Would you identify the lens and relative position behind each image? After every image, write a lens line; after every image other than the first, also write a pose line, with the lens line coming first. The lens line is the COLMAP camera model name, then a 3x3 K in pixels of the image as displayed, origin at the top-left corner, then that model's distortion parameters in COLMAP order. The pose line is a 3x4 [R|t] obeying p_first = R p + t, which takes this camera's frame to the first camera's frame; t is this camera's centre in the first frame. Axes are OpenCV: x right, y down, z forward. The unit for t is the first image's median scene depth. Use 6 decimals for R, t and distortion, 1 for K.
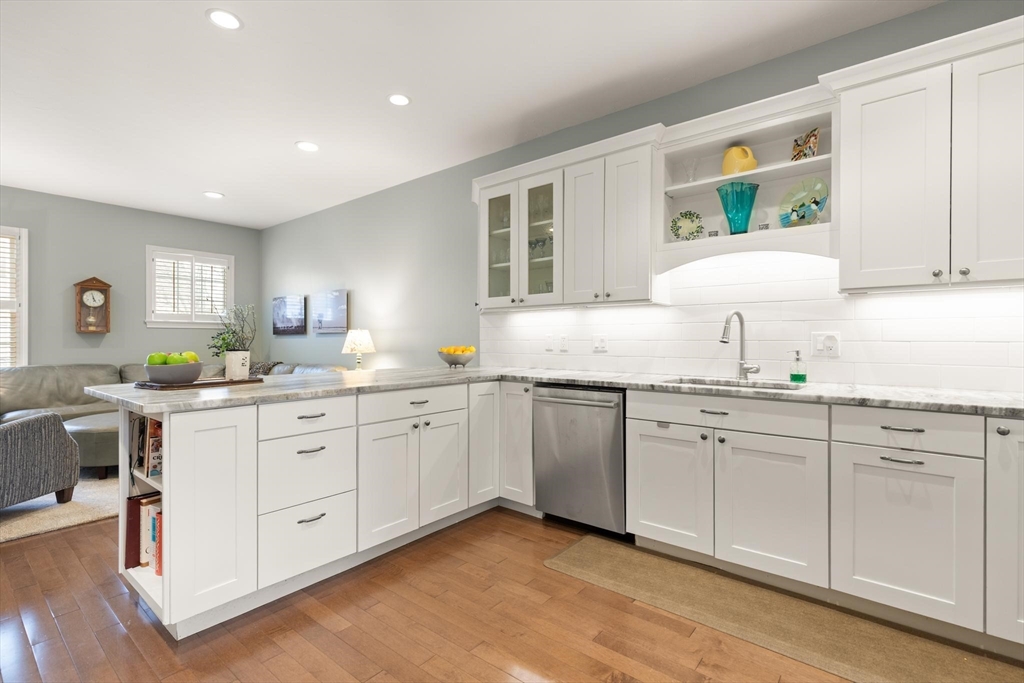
lens RADIAL K [[464.3, 0, 517.0], [0, 464.3, 341.7], [0, 0, 1]] dist [0.004490, -0.000843]
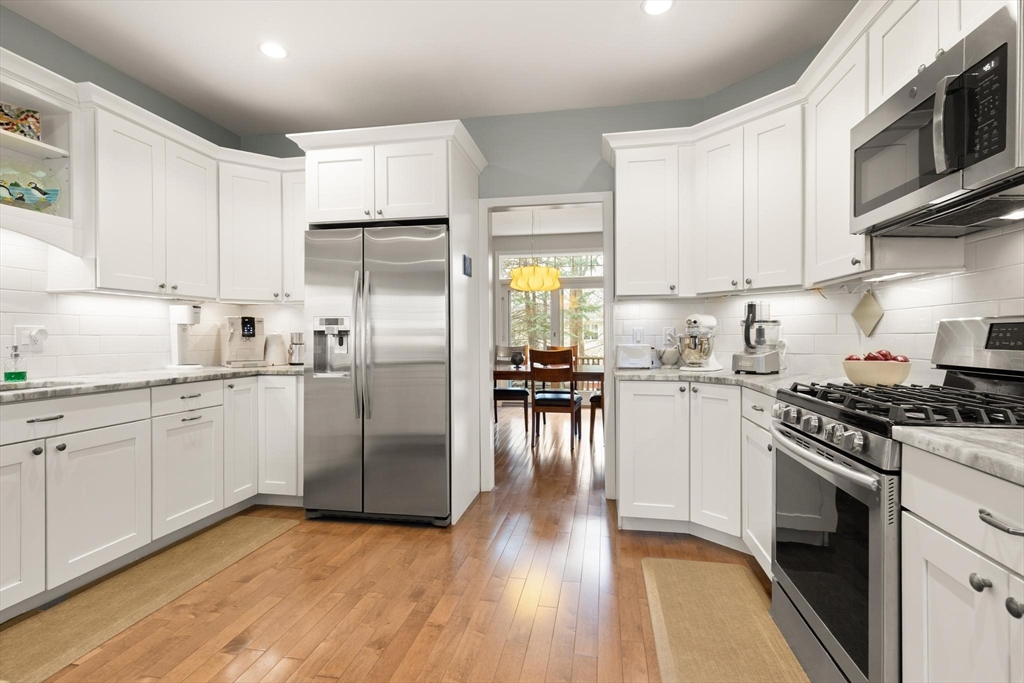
lens RADIAL K [[464.3, 0, 517.0], [0, 464.3, 341.7], [0, 0, 1]] dist [0.004490, -0.000843]
pose [[-0.472467, -0.011639, 0.881271, -0.637969], [0.007831, 0.999818, 0.017402, 0.003031], [-0.881313, 0.015123, -0.472290, 0.567640]]
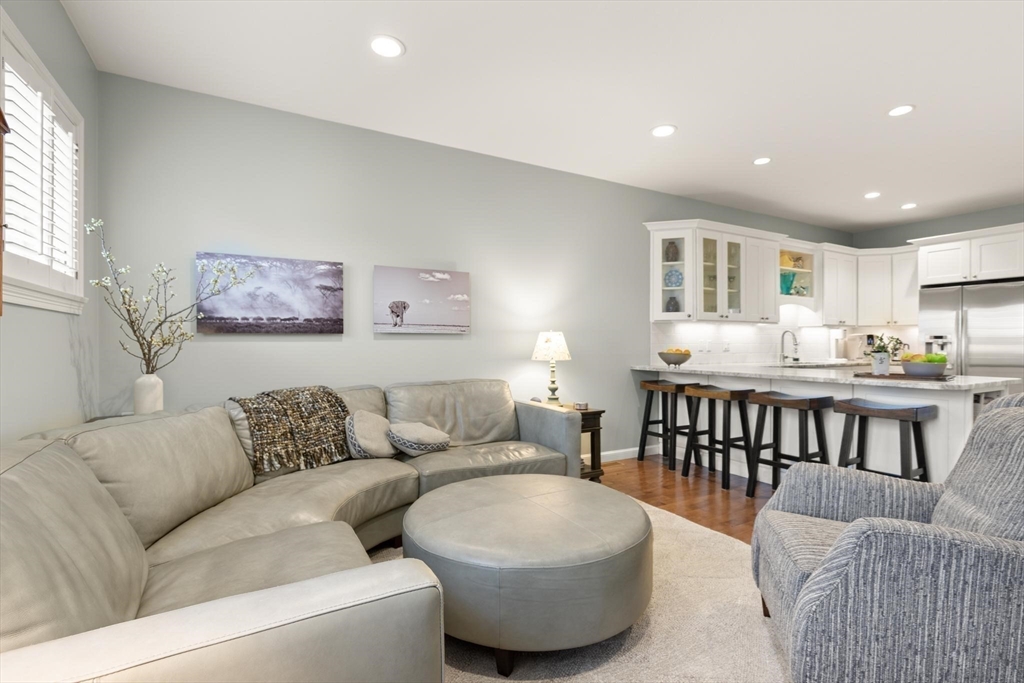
lens RADIAL K [[477.9, 0, 512.0], [0, 477.9, 341.5], [0, 0, 1]] dist [-0.002700, -0.000949]
pose [[0.375919, 0.001310, 0.926651, -2.172153], [0.003773, 0.999989, -0.002944, -0.012630], [-0.926645, 0.004603, 0.375910, 1.417819]]
